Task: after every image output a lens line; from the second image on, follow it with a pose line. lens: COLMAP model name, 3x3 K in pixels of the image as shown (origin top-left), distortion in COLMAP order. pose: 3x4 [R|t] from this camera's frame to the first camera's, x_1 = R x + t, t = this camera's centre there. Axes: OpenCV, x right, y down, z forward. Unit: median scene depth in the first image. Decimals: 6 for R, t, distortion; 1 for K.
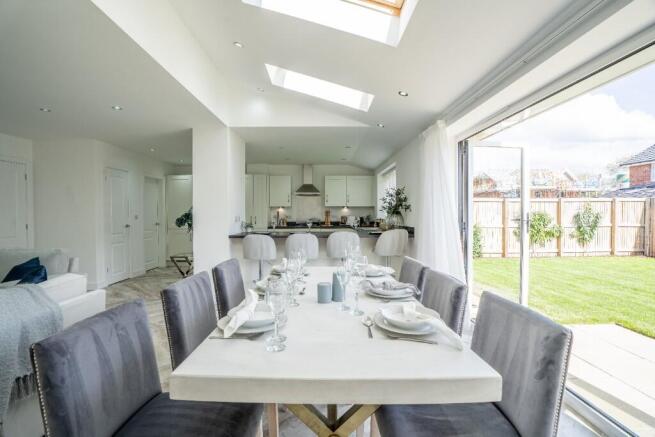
lens RADIAL K [[322.8, 0, 326.6], [0, 322.8, 220.4], [0, 0, 1]] dist [-0.017417, -0.000466]
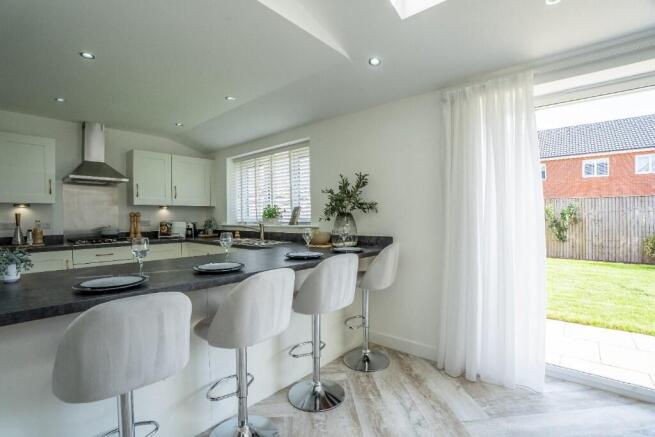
lens RADIAL K [[322.8, 0, 325.6], [0, 322.8, 217.3], [0, 0, 1]] dist [-0.017417, -0.000466]
pose [[0.703590, -0.005097, 0.710587, -0.161260], [0.020652, 0.999699, -0.013278, -0.007658], [-0.710306, 0.024018, 0.703484, 0.371536]]
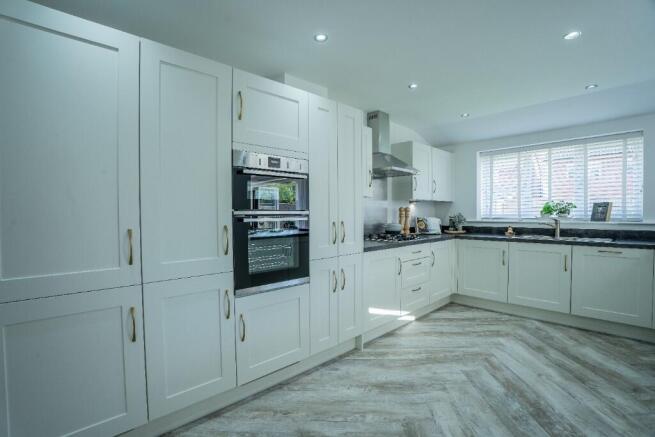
lens RADIAL K [[322.8, 0, 327.6], [0, 322.8, 217.7], [0, 0, 1]] dist [-0.017417, -0.000466]
pose [[0.728470, -0.006238, 0.685049, -0.461951], [0.014434, 0.999876, -0.006245, -0.011745], [-0.684925, 0.014438, 0.728470, 0.709706]]
